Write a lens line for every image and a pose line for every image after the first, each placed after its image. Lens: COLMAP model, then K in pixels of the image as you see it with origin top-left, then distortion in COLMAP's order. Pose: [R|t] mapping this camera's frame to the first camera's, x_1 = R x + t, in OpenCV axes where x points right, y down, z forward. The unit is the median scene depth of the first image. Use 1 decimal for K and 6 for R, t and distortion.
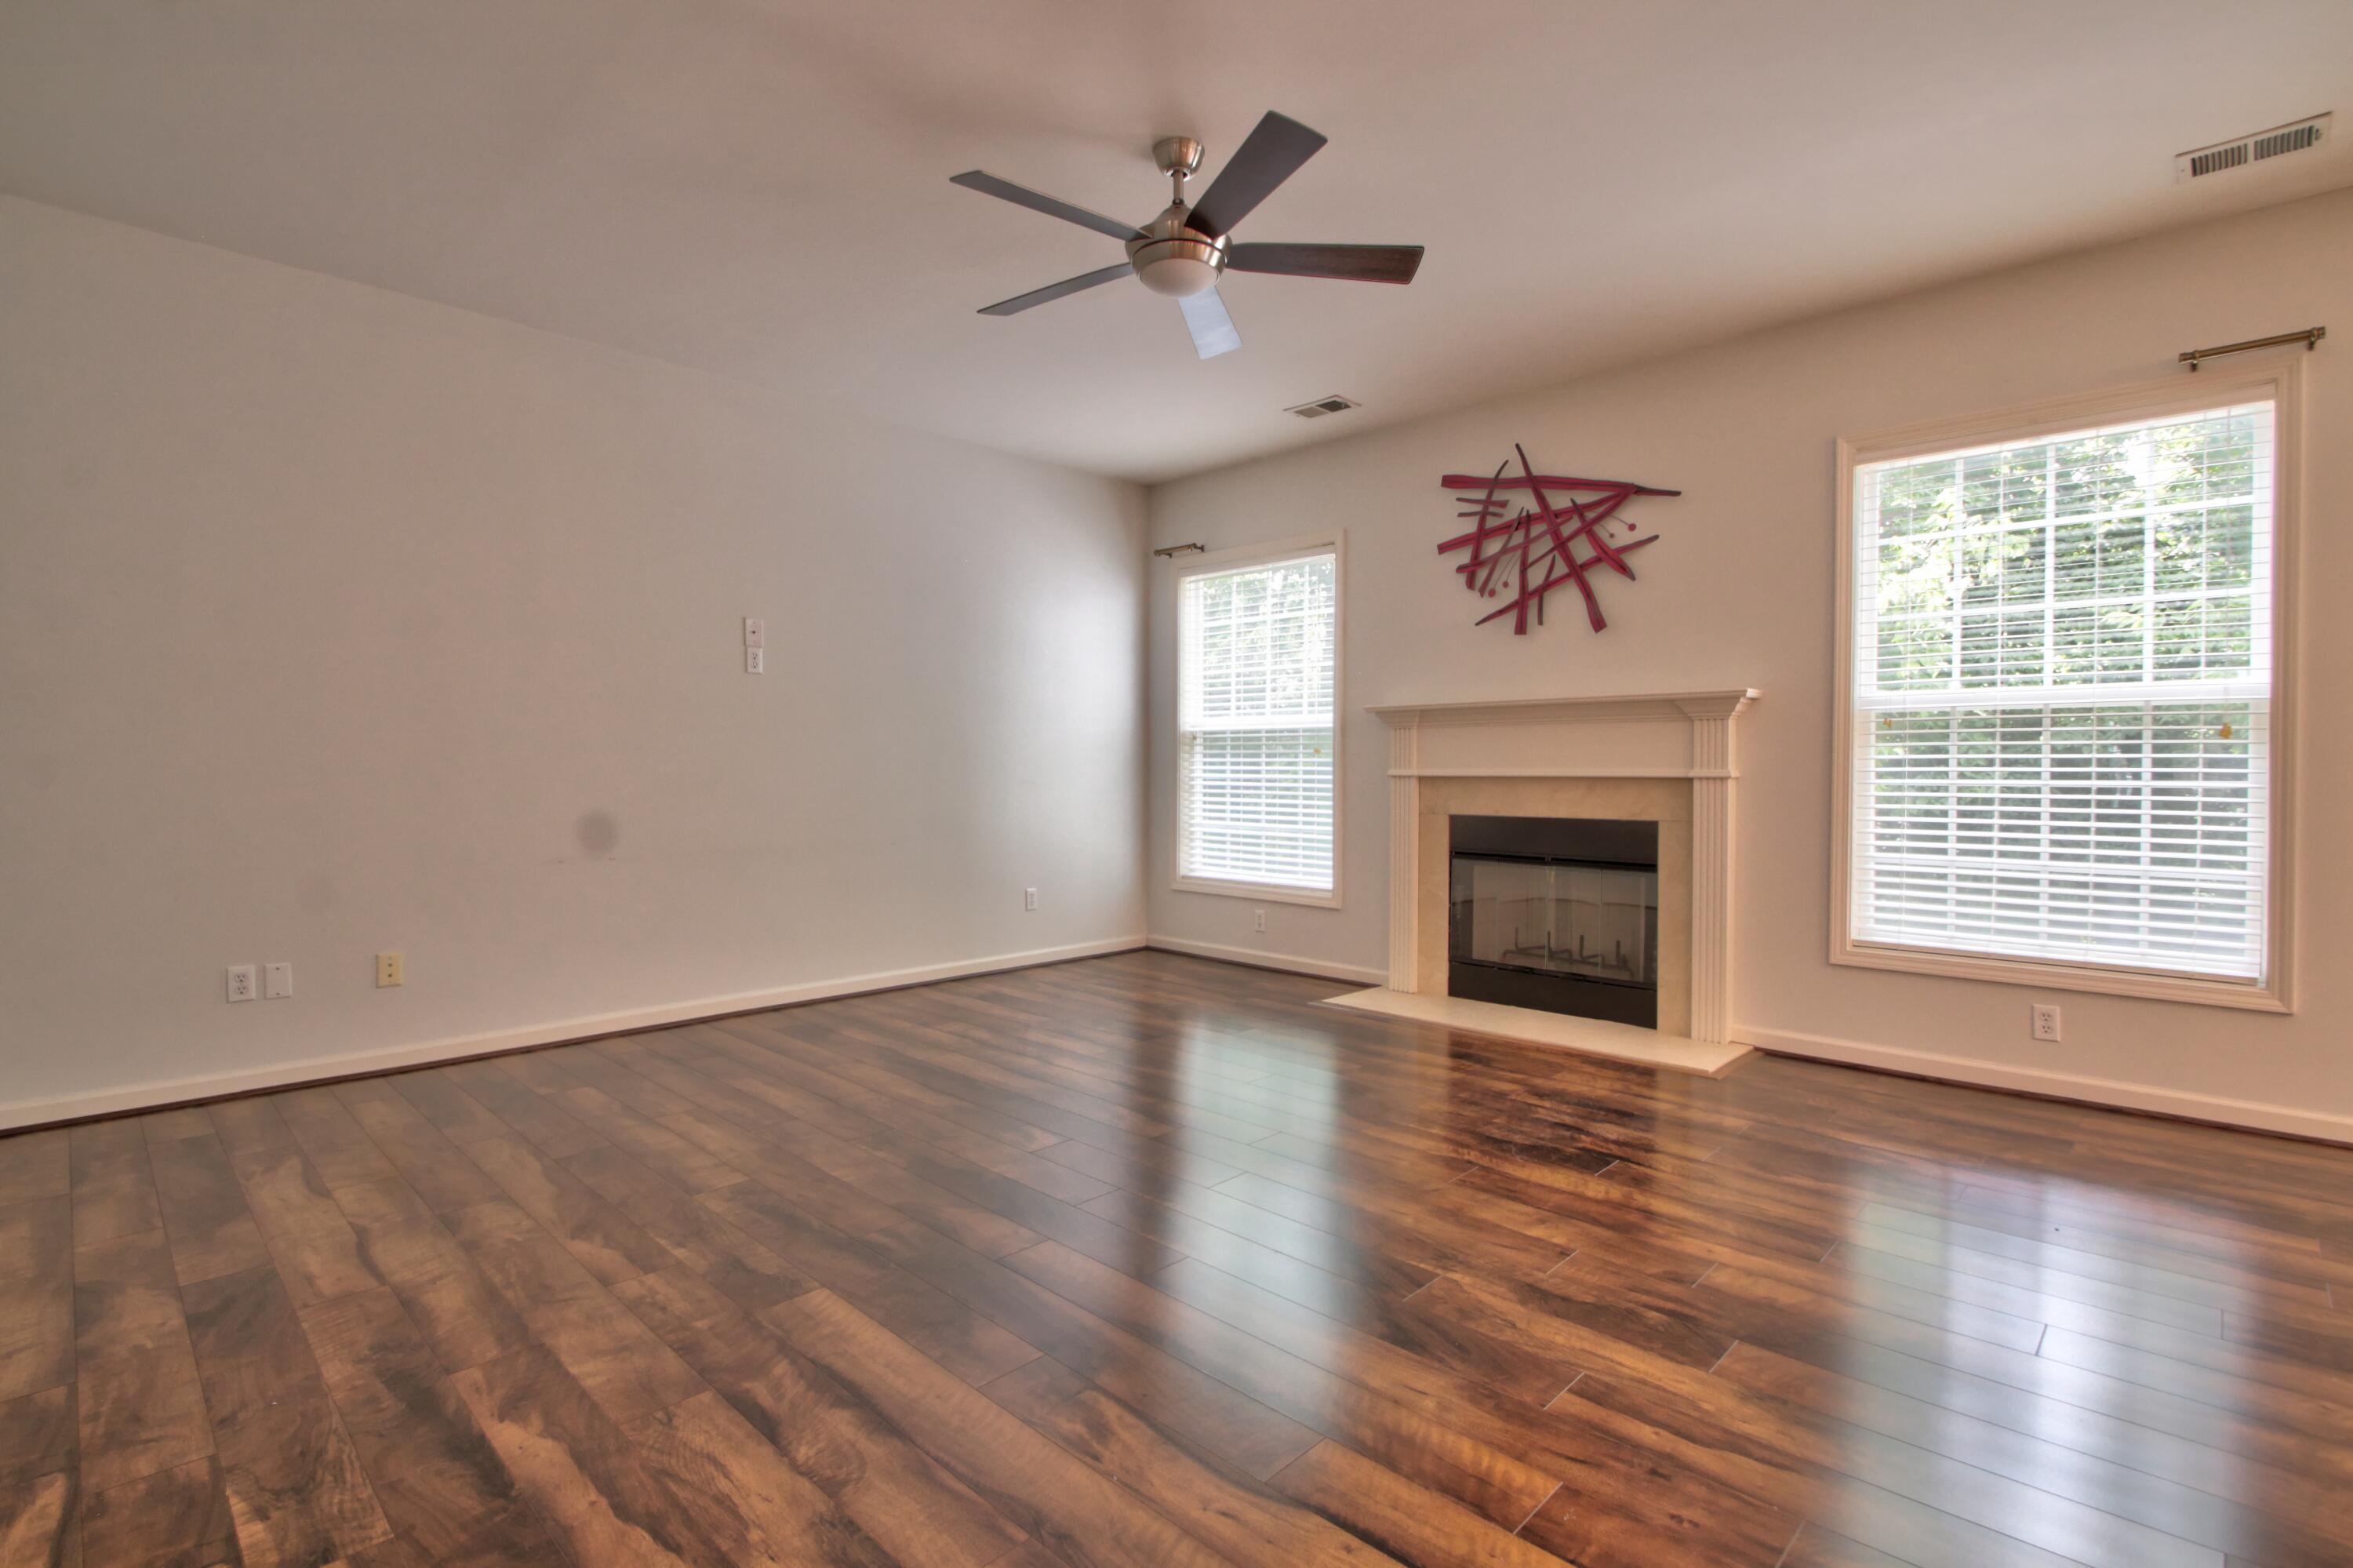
lens RADIAL K [[1081.8, 0, 1177.7], [0, 1081.8, 785.2], [0, 0, 1]] dist [0.013608, -0.018777]
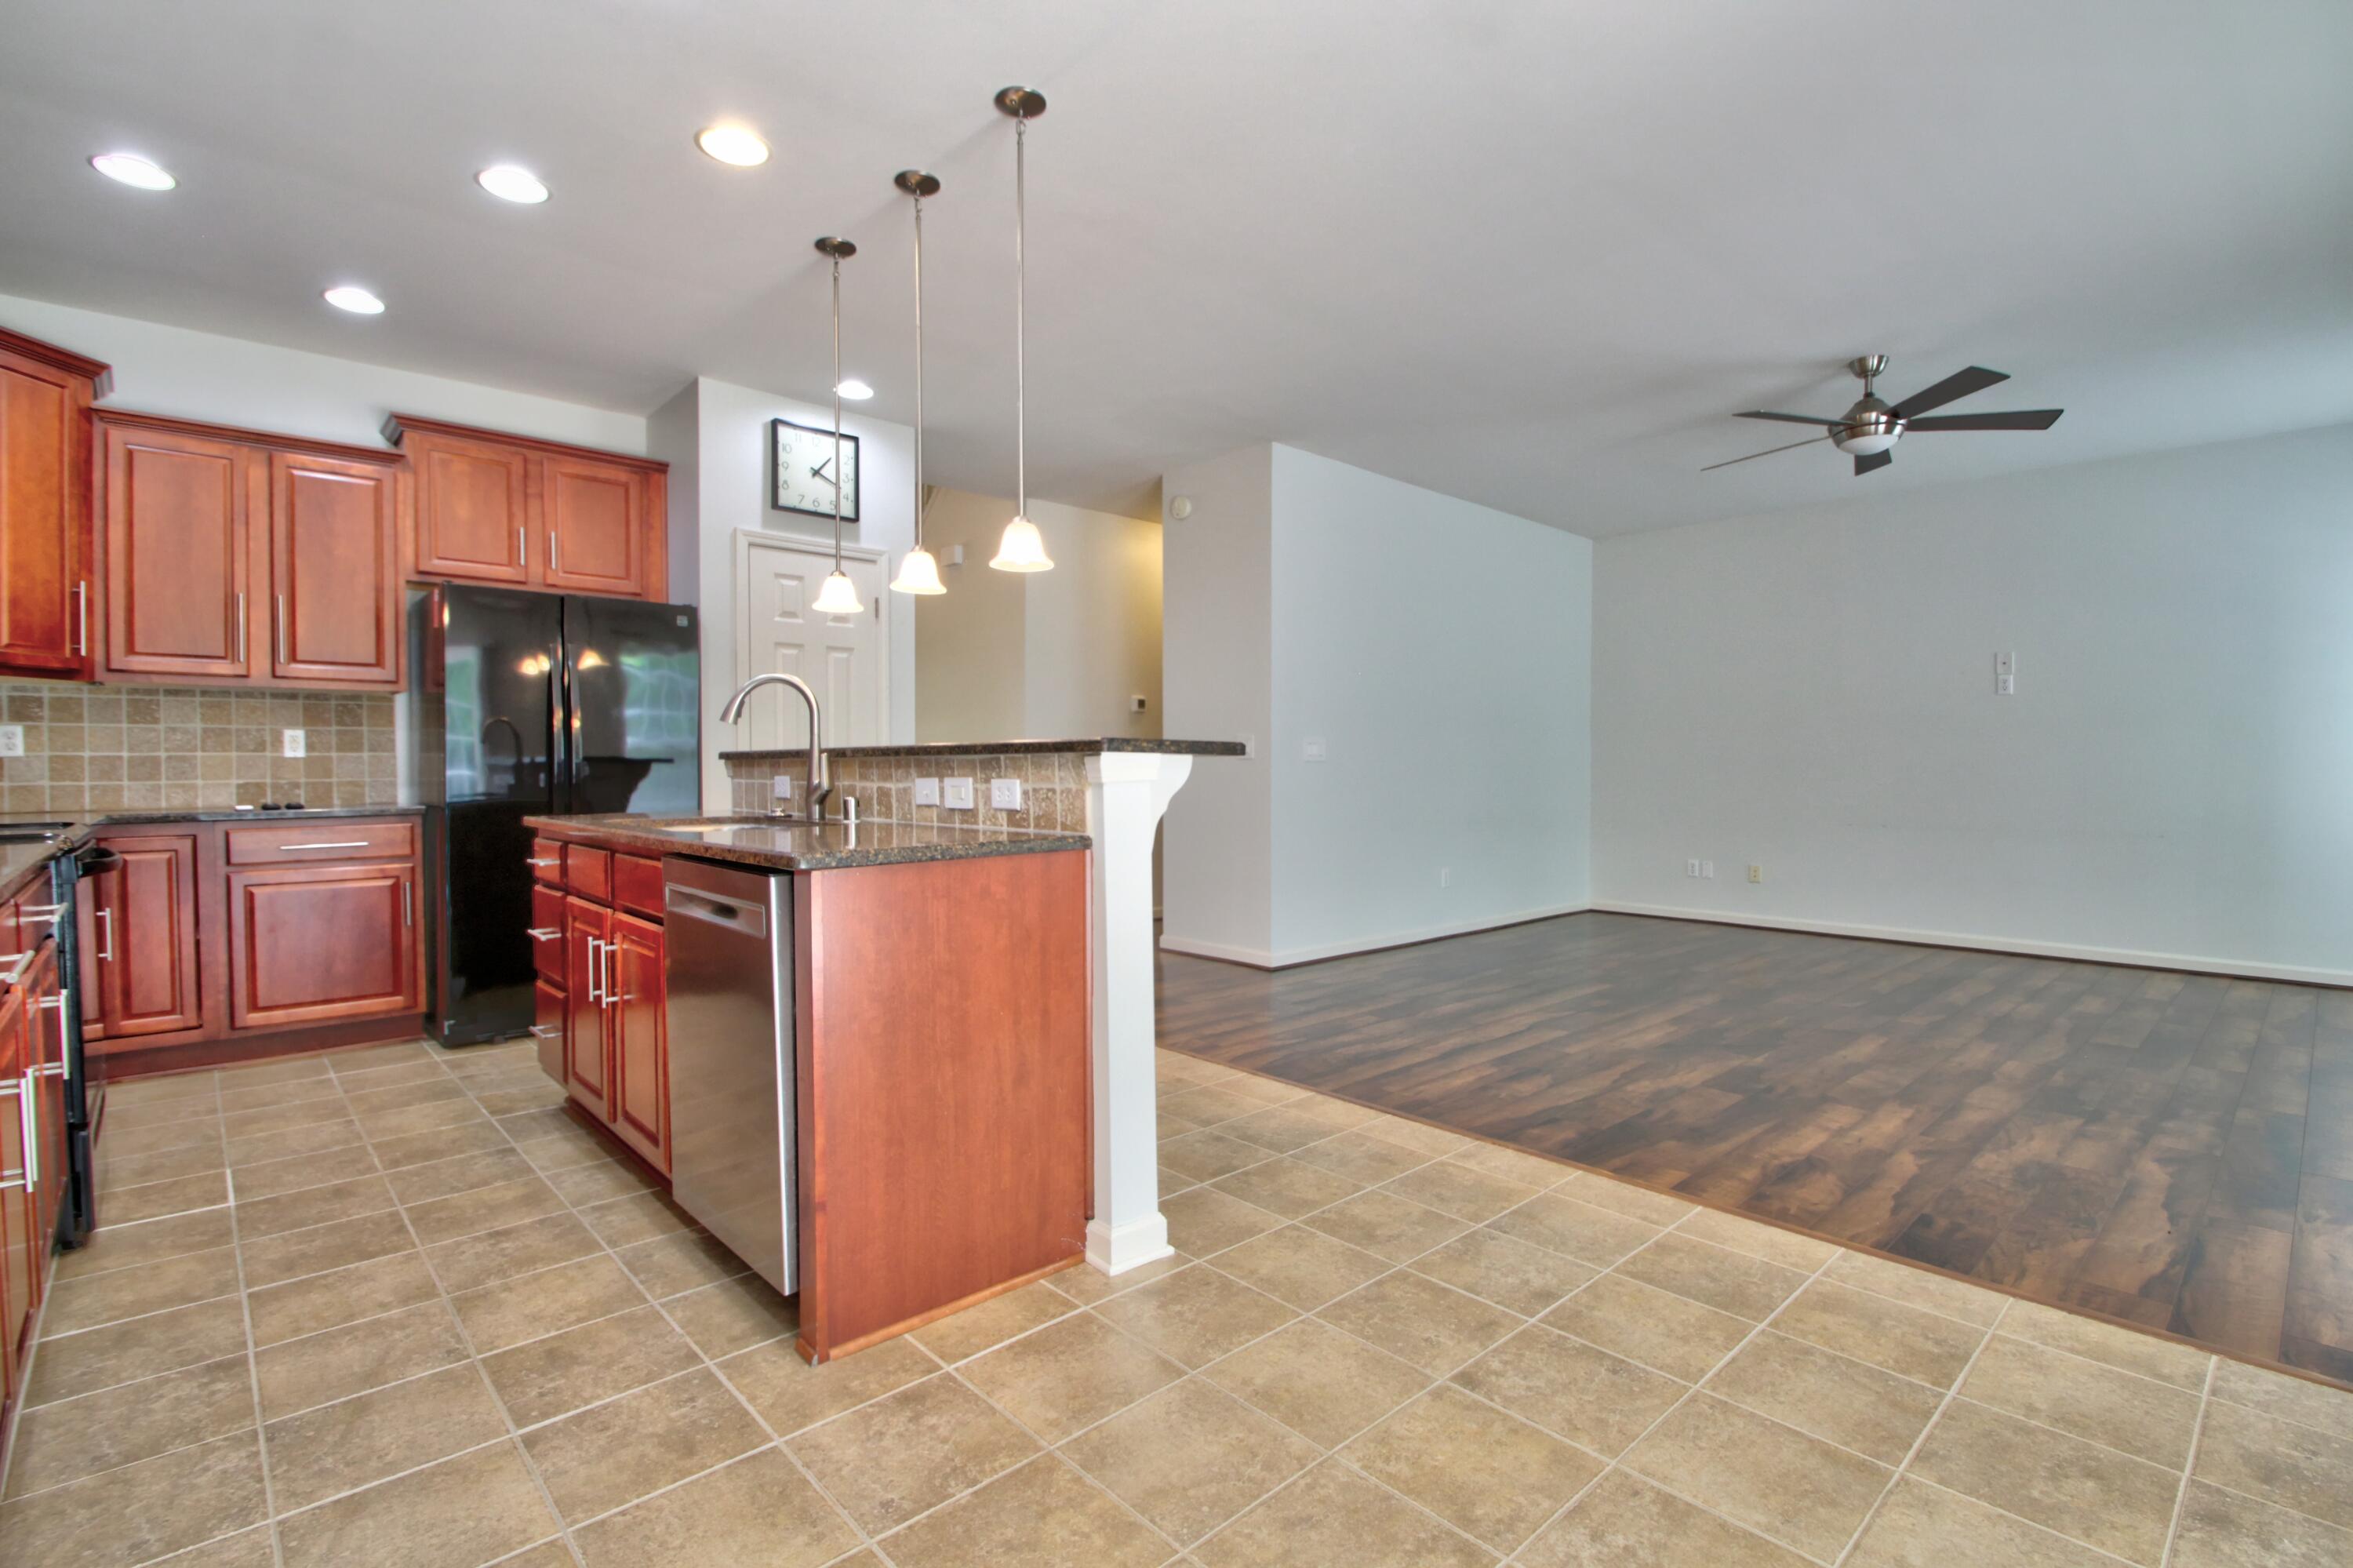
lens RADIAL K [[1081.8, 0, 1177.7], [0, 1081.8, 785.2], [0, 0, 1]] dist [0.013608, -0.018777]
pose [[-0.058108, 0.015614, -0.998188, 1.036785], [-0.011842, 0.999797, 0.016328, 0.000239], [0.998240, 0.012769, -0.057911, 0.086929]]
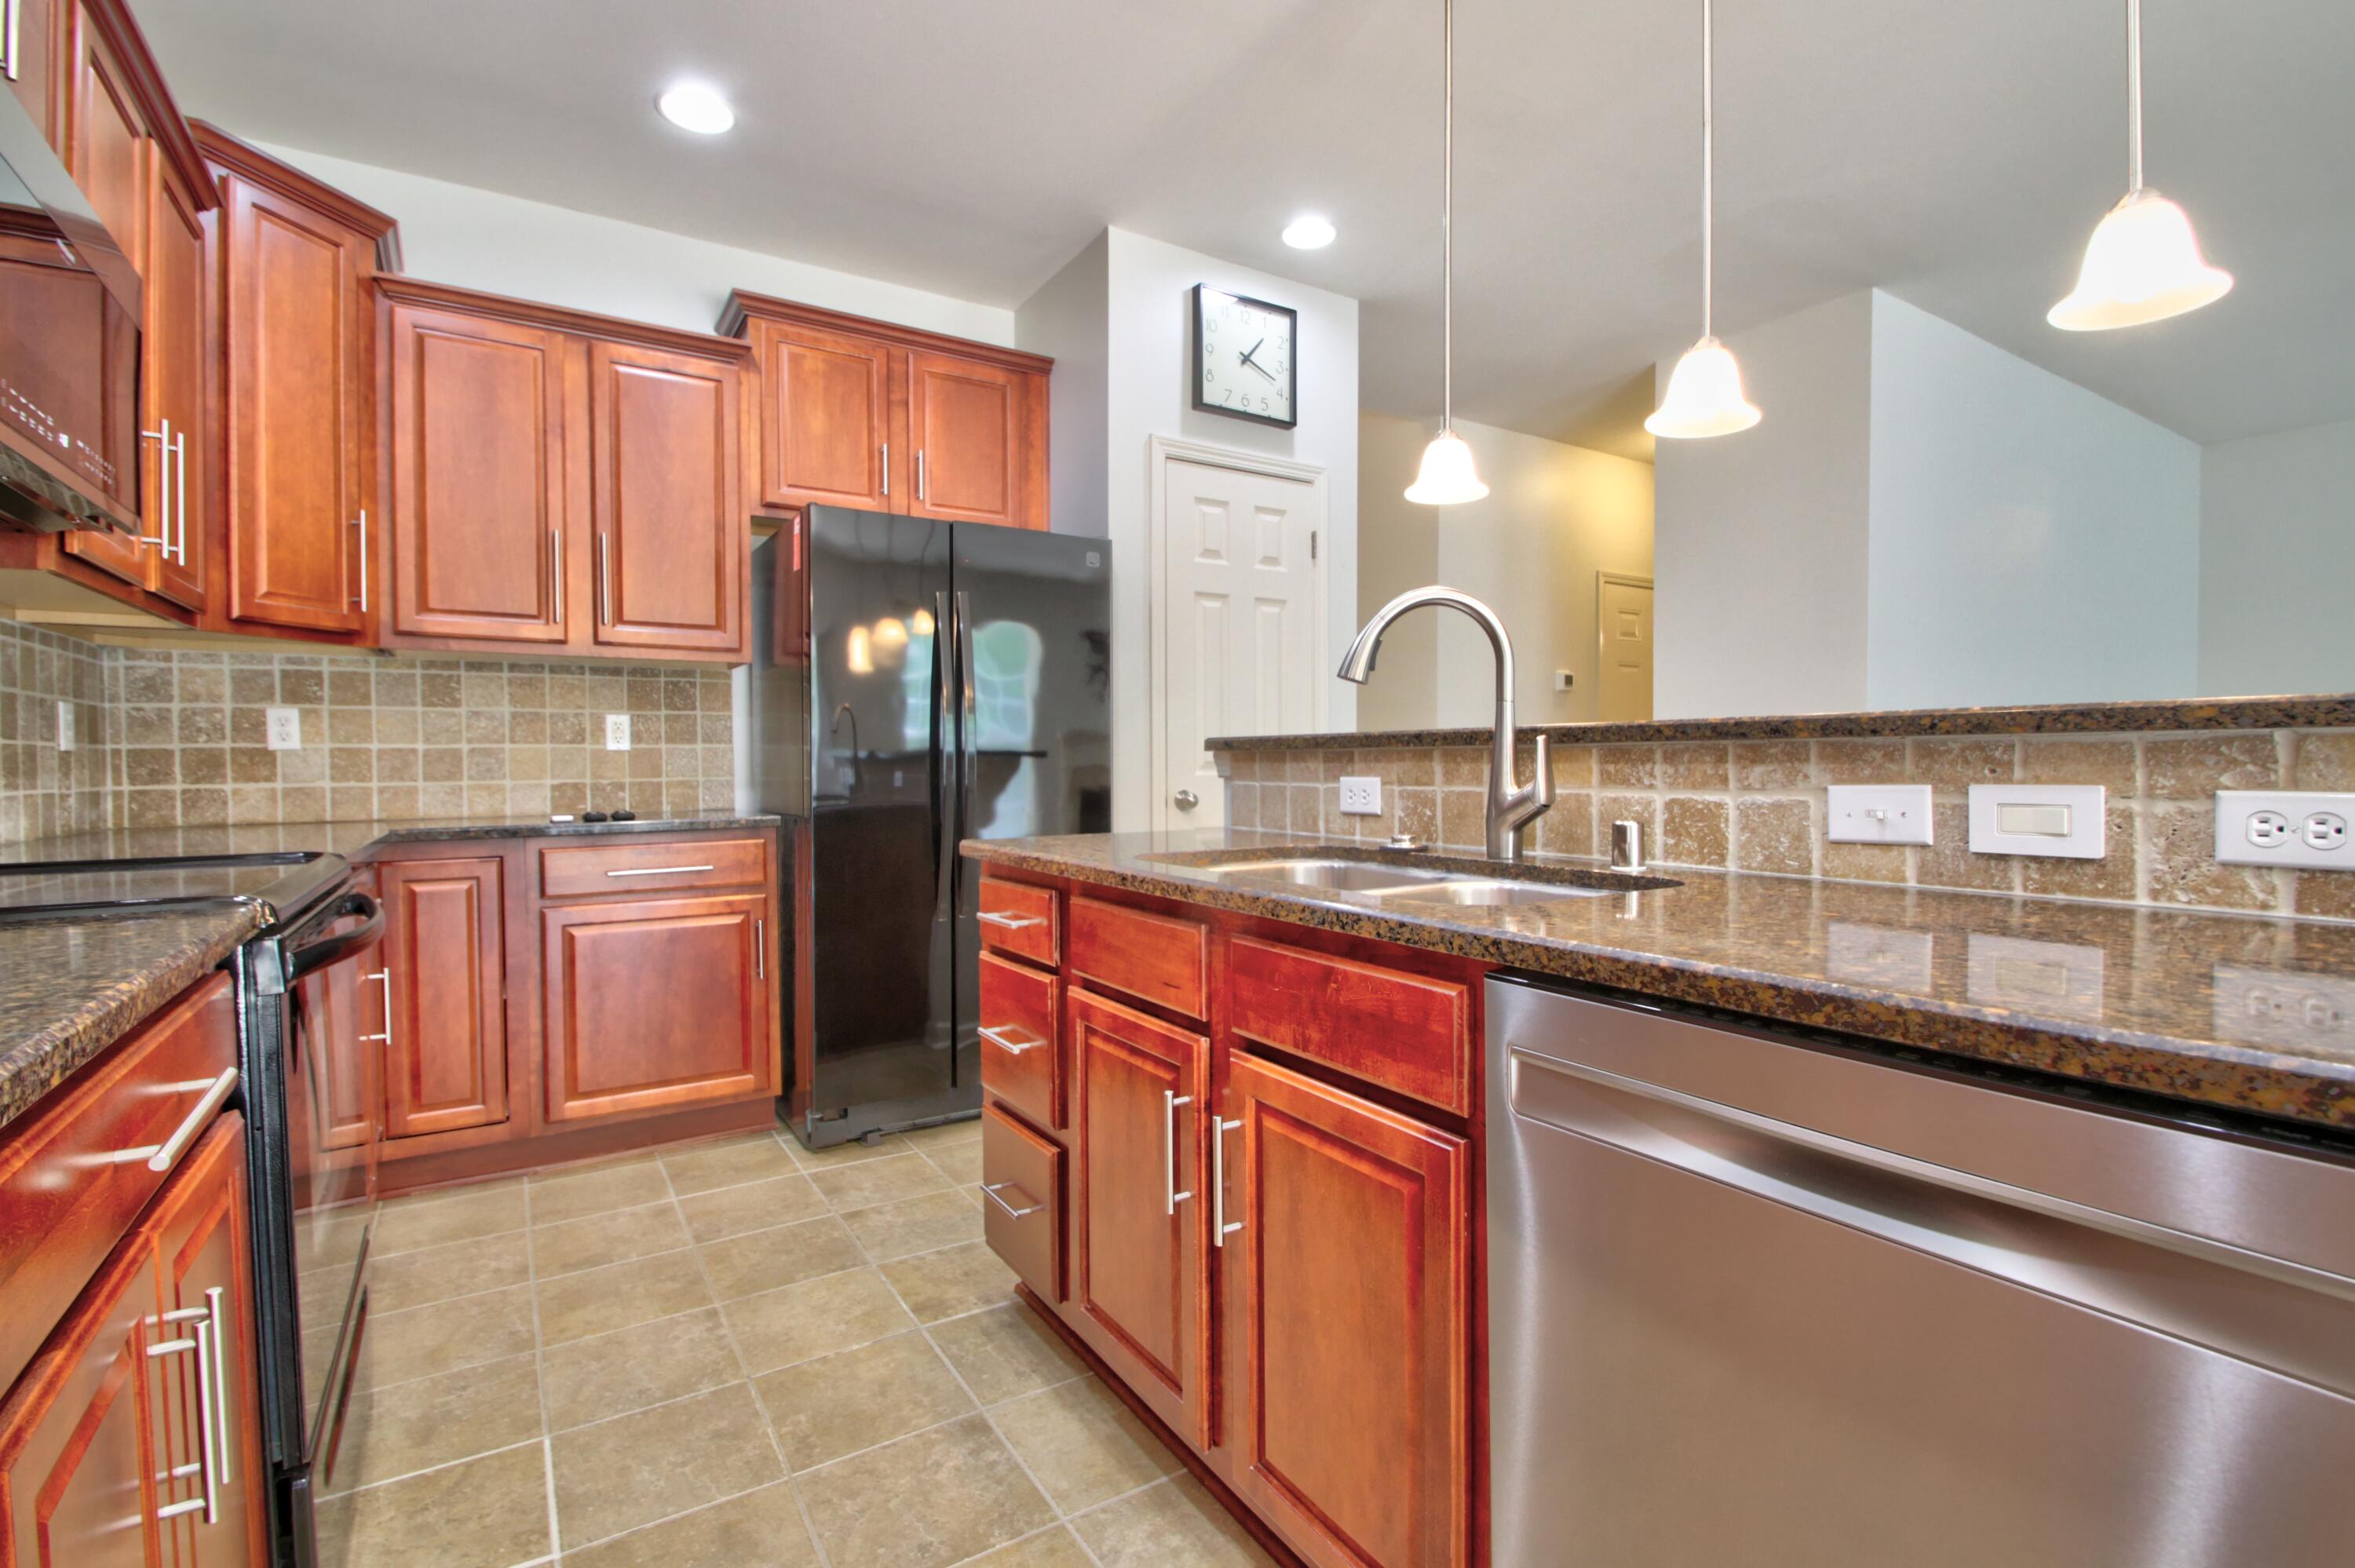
lens RADIAL K [[1082.6, 0, 1178.7], [0, 1082.6, 785.2], [0, 0, 1]] dist [0.013608, -0.018777]
pose [[-0.240033, 0.019309, -0.970573, 0.747739], [-0.010219, 0.999697, 0.022416, 0.003759], [0.970711, 0.015299, -0.239763, -0.204712]]
